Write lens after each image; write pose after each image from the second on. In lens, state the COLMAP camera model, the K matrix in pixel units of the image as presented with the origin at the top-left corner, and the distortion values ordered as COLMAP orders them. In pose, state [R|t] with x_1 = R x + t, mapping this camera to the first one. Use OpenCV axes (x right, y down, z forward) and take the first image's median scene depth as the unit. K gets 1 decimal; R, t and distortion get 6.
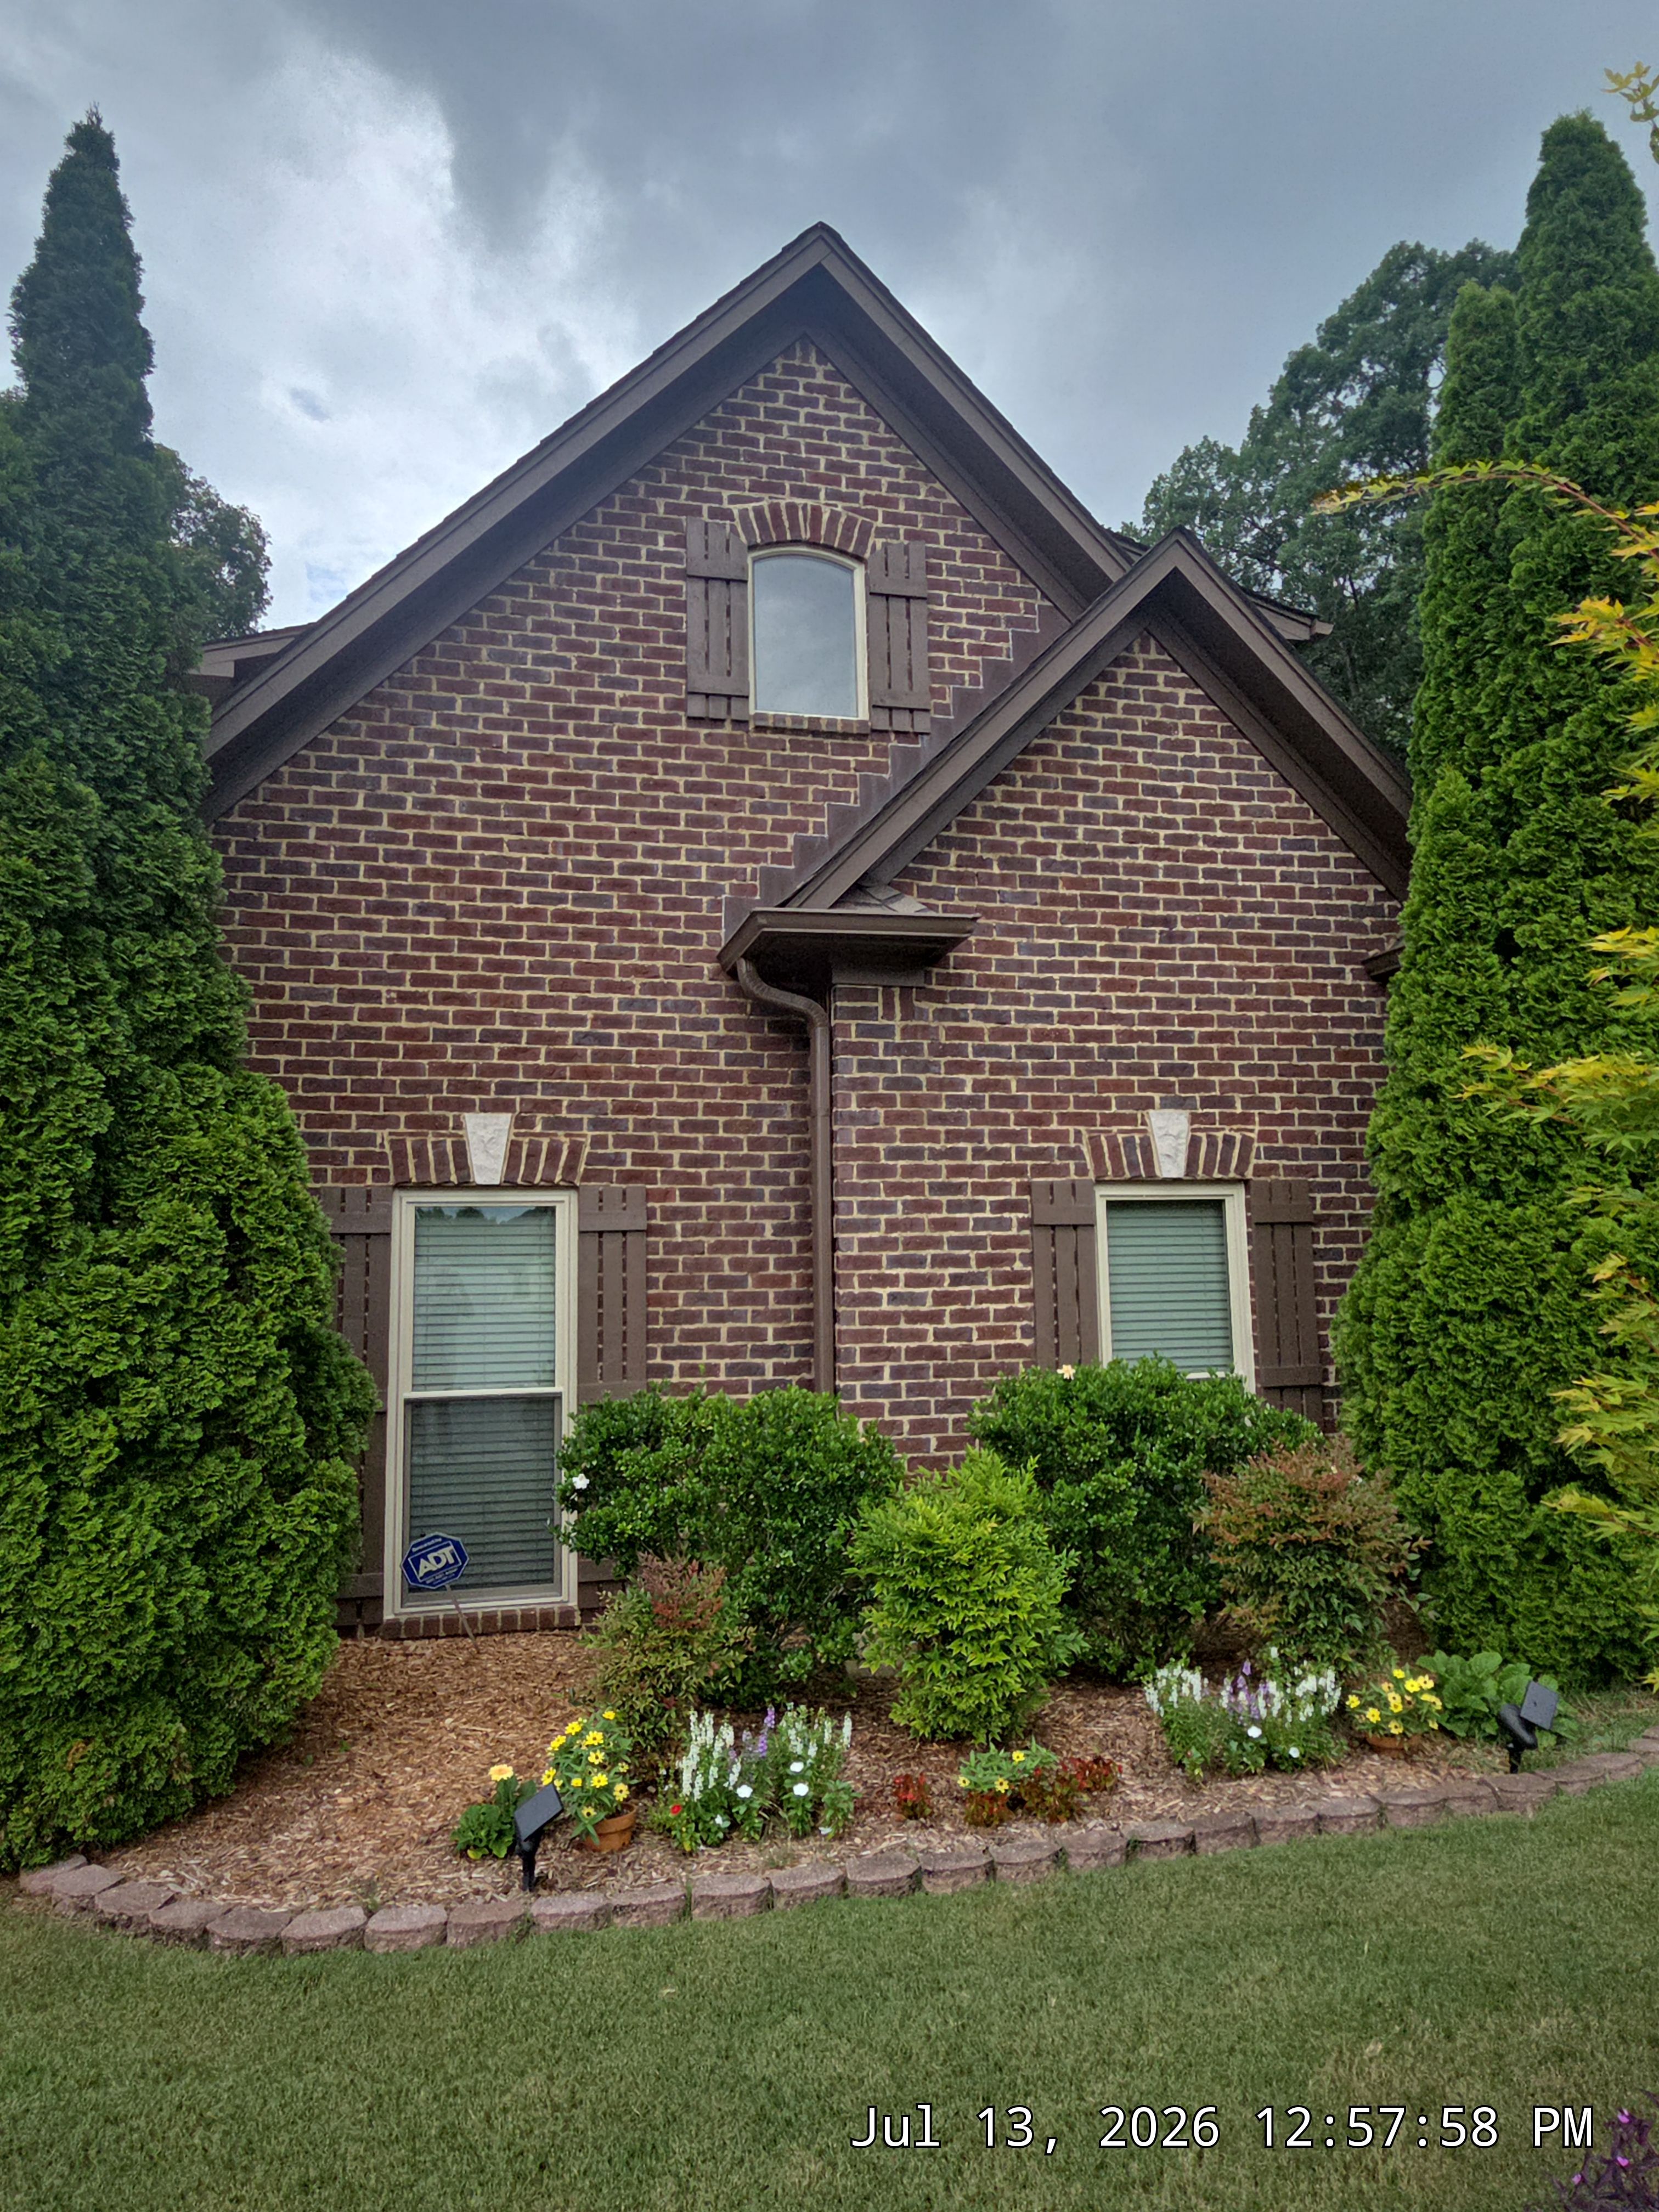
lens RADIAL K [[1399.5, 0, 828.3], [0, 1399.5, 1088.4], [0, 0, 1]] dist [-0.010437, 0.033798]
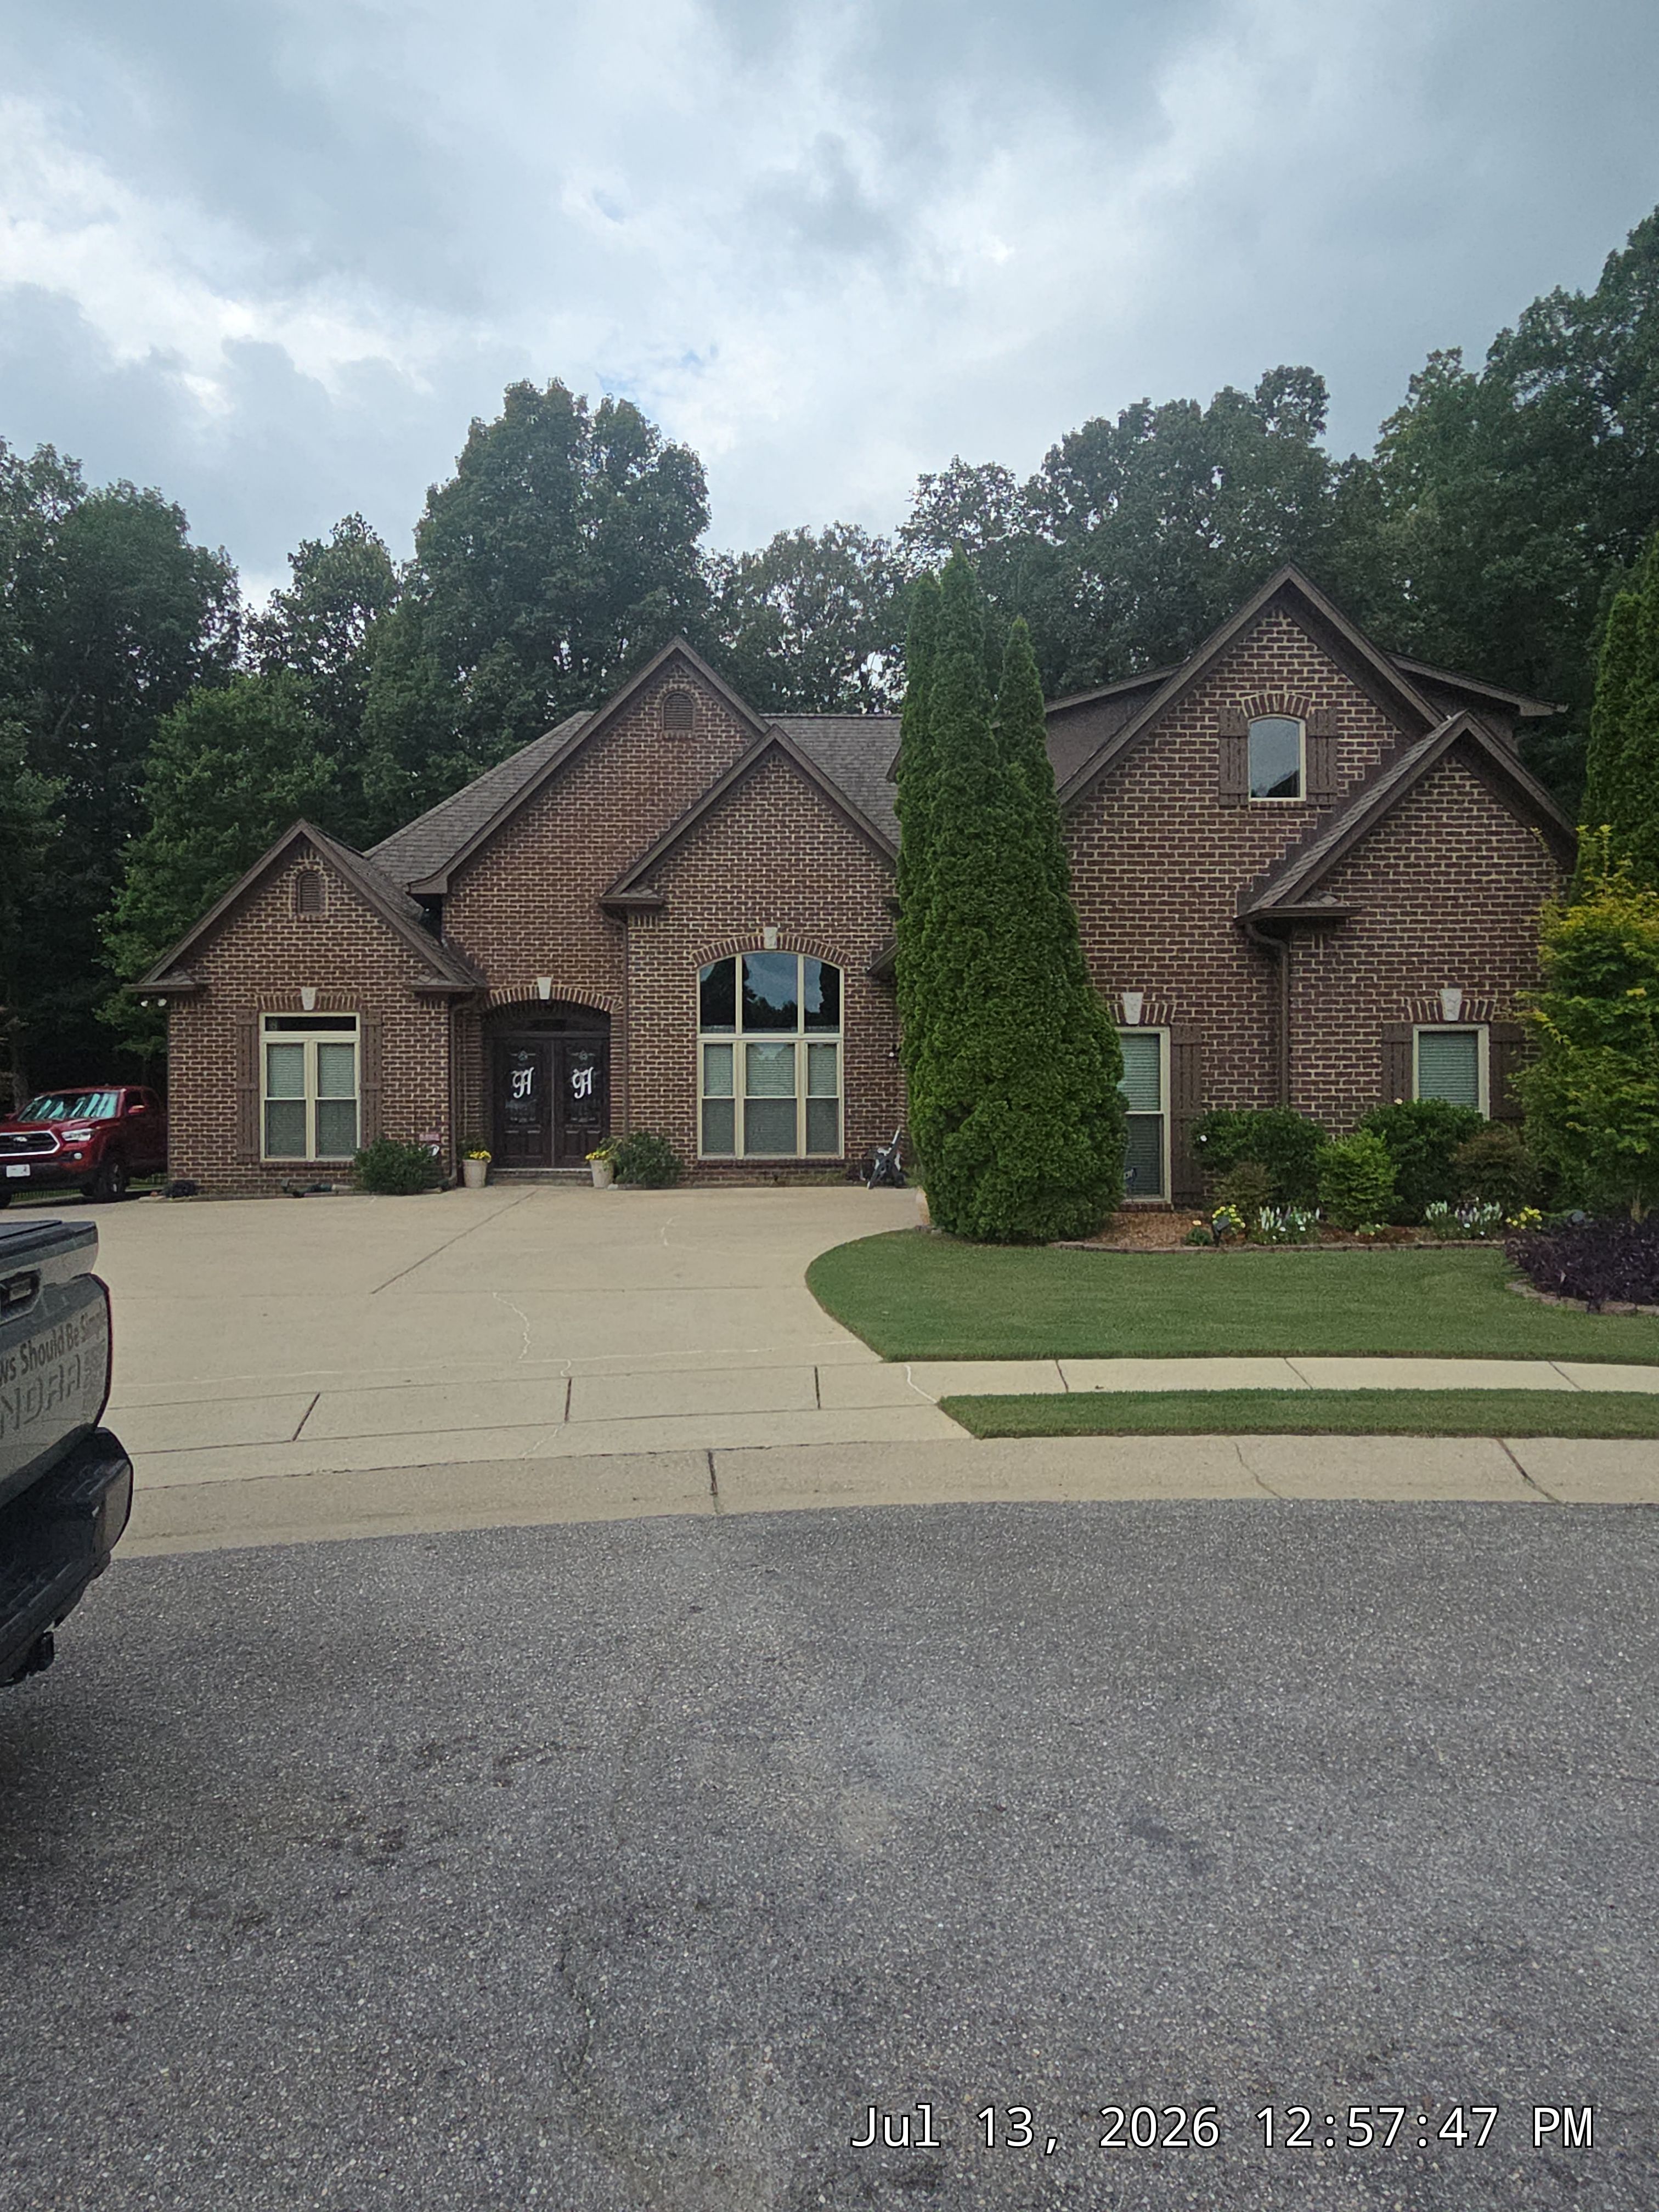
lens RADIAL K [[1399.5, 0, 828.3], [0, 1399.5, 1088.4], [0, 0, 1]] dist [-0.010437, 0.033798]
pose [[0.978736, 0.010753, -0.204841, -0.252079], [0.017064, 0.990896, 0.133547, -0.136938], [0.204413, -0.134203, 0.969642, -1.301473]]
